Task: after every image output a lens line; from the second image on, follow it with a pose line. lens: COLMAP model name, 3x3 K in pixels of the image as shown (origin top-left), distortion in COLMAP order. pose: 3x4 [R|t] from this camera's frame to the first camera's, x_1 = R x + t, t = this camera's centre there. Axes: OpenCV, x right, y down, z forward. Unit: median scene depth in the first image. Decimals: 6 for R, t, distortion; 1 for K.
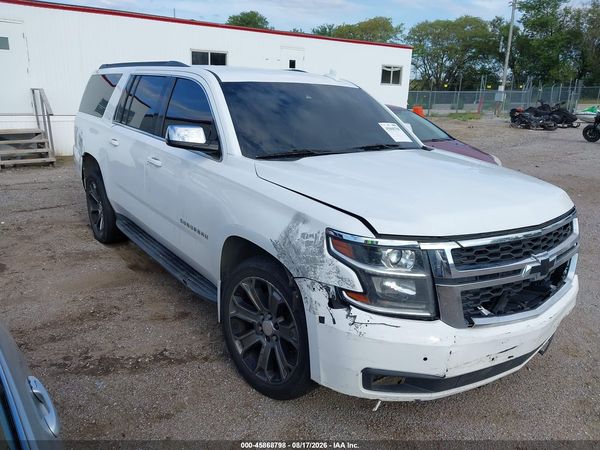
lens RADIAL K [[470.6, 0, 294.9], [0, 470.6, 226.6], [0, 0, 1]] dist [0.050000, -0.059276]
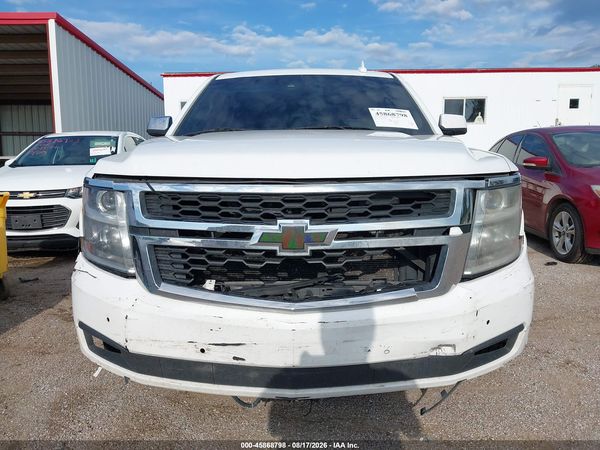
lens RADIAL K [[465.1, 0, 289.4], [0, 465.1, 227.7], [0, 0, 1]] dist [0.139186, -0.247486]
pose [[0.766681, 0.057430, -0.639454, 1.038262], [-0.145840, 0.985533, -0.086346, 0.140371], [0.625244, 0.159458, 0.763965, 0.519642]]
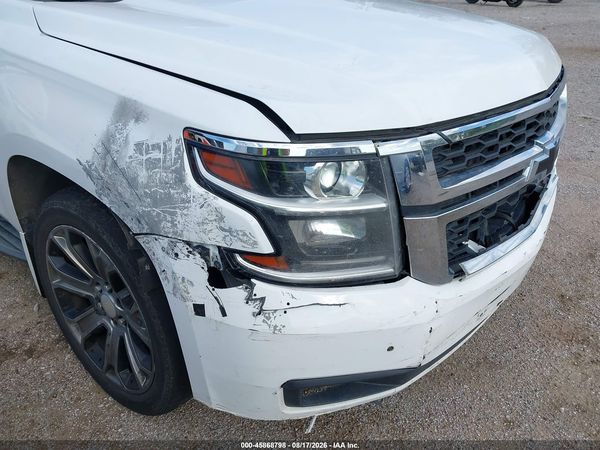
lens RADIAL K [[465.1, 0, 289.4], [0, 465.1, 227.7], [0, 0, 1]] dist [0.139186, -0.247486]
pose [[0.971502, -0.129510, 0.198520, 0.062315], [0.080103, 0.967643, 0.239270, -0.005272], [-0.223085, -0.216550, 0.950442, 0.506253]]
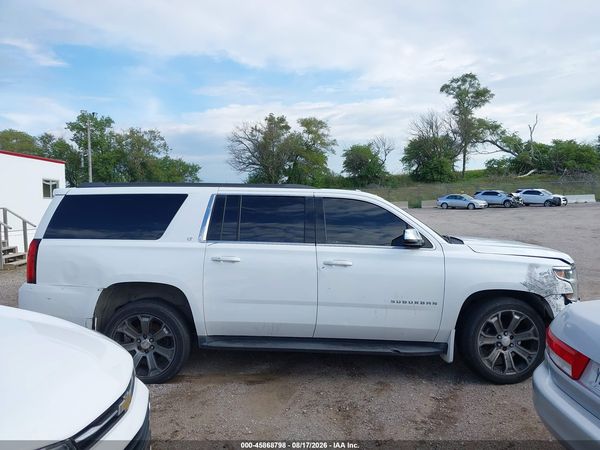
lens RADIAL K [[470.6, 0, 294.9], [0, 470.6, 226.6], [0, 0, 1]] dist [0.050000, -0.059276]
pose [[0.616465, -0.070241, 0.784243, -2.156393], [0.243652, 0.964143, -0.105172, -0.213532], [-0.748735, 0.255918, 0.611475, 0.536339]]
